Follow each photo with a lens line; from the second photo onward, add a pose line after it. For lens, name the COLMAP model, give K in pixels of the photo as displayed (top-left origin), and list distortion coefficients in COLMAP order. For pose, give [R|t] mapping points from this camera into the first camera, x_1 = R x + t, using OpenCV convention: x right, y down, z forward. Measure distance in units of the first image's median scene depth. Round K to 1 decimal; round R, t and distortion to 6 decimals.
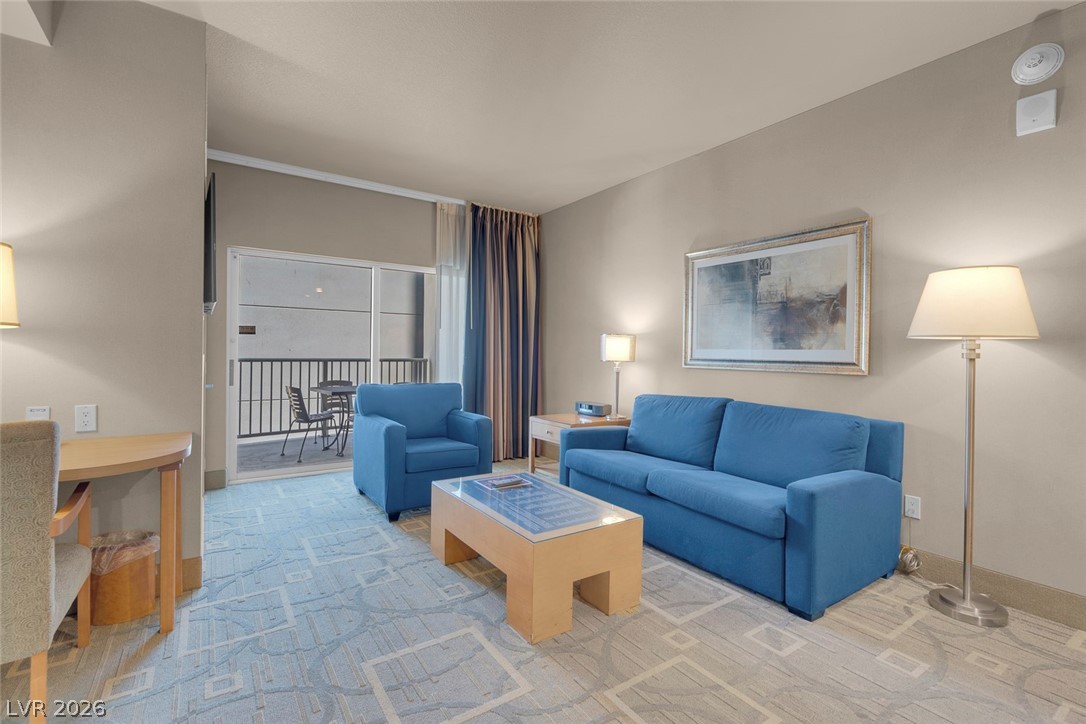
lens RADIAL K [[495.9, 0, 539.5], [0, 495.9, 352.3], [0, 0, 1]] dist [-0.005052, 0.003051]
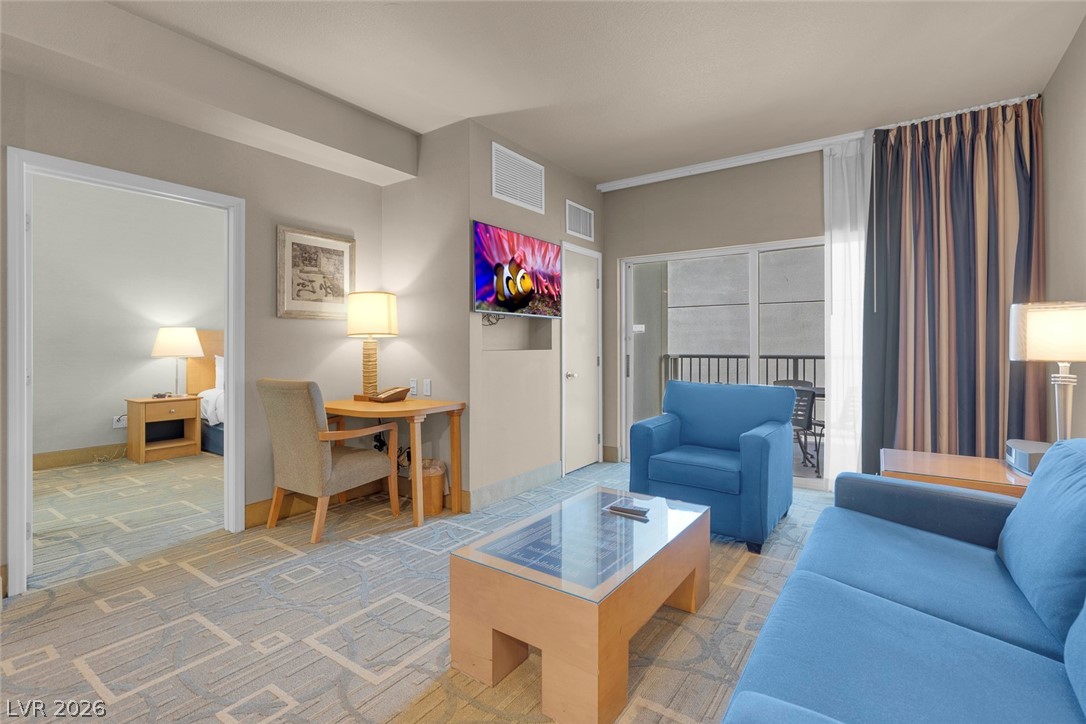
lens RADIAL K [[495.9, 0, 545.7], [0, 495.9, 351.1], [0, 0, 1]] dist [-0.005052, 0.003051]
pose [[0.361953, -0.009732, -0.932146, 0.414026], [0.009400, 0.999933, -0.006790, 0.010092], [0.932149, -0.006304, 0.362020, 0.385335]]
